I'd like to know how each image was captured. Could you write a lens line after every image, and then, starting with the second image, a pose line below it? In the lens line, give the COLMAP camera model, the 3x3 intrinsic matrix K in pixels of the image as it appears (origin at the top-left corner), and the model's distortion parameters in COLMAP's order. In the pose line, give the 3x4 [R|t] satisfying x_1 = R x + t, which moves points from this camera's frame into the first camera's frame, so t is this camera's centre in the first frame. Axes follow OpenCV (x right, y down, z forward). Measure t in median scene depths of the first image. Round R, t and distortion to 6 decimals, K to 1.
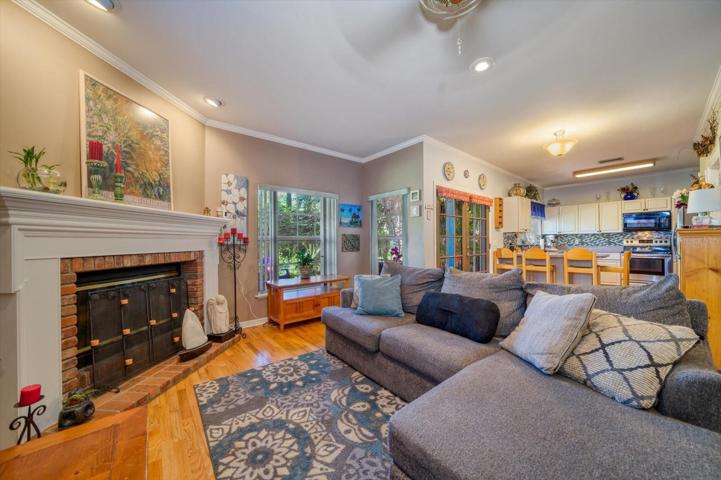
lens RADIAL K [[253.7, 0, 360.5], [0, 253.7, 240.0], [0, 0, 1]] dist [-0.018454, 0.000162]
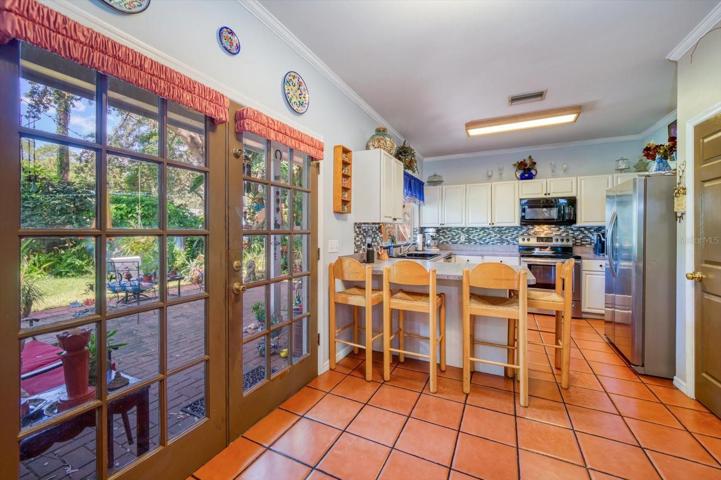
lens RADIAL K [[289.8, 0, 356.0], [0, 289.8, 233.0], [0, 0, 1]] dist [-0.000851, -0.000006]
pose [[0.916267, 0.005817, 0.400525, 0.401551], [-0.010079, 0.999913, 0.008534, -0.017409], [-0.400441, -0.011857, 0.916246, 0.562402]]
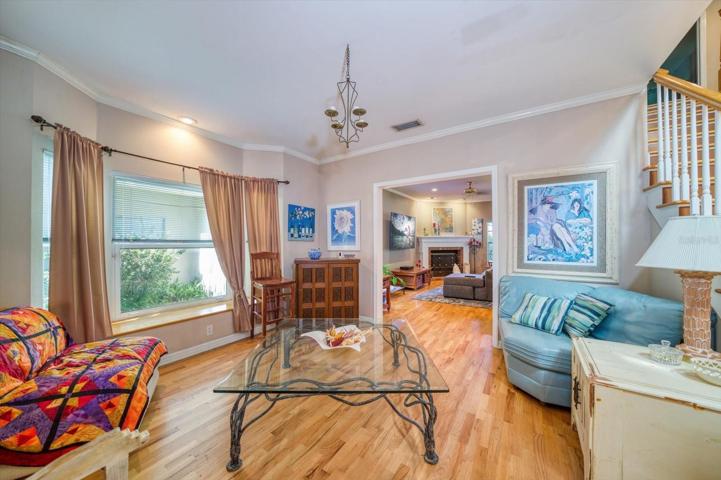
lens RADIAL K [[253.7, 0, 360.5], [0, 253.7, 240.0], [0, 0, 1]] dist [-0.018454, 0.000162]
pose [[0.290317, -0.002187, -0.956928, 1.169572], [0.005742, 0.999983, -0.000543, -0.029074], [0.956913, -0.005337, 0.290325, -0.647330]]
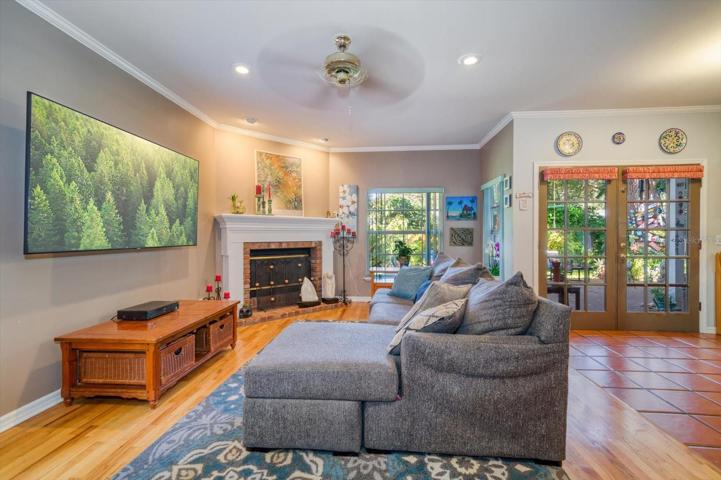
lens RADIAL K [[307.4, 0, 361.7], [0, 307.4, 236.8], [0, 0, 1]] dist [0.007670, 0.000370]
pose [[0.723037, 0.009215, -0.690748, 0.474090], [0.000202, 0.999908, 0.013550, -0.004742], [0.690810, -0.009936, 0.722968, -0.085733]]
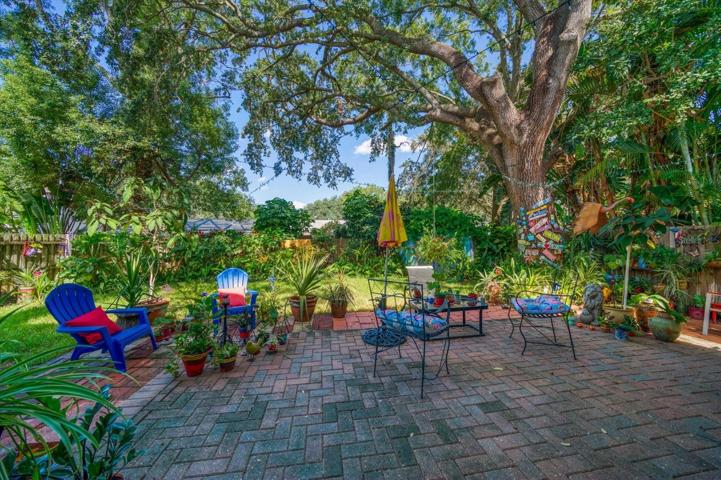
lens RADIAL K [[253.7, 0, 360.5], [0, 253.7, 240.0], [0, 0, 1]] dist [-0.018454, 0.000162]
pose [[0.864672, 0.002632, -0.502329, 0.273242], [-0.000492, 0.999990, 0.004392, 0.007707], [0.502336, -0.003551, 0.864665, 1.213127]]
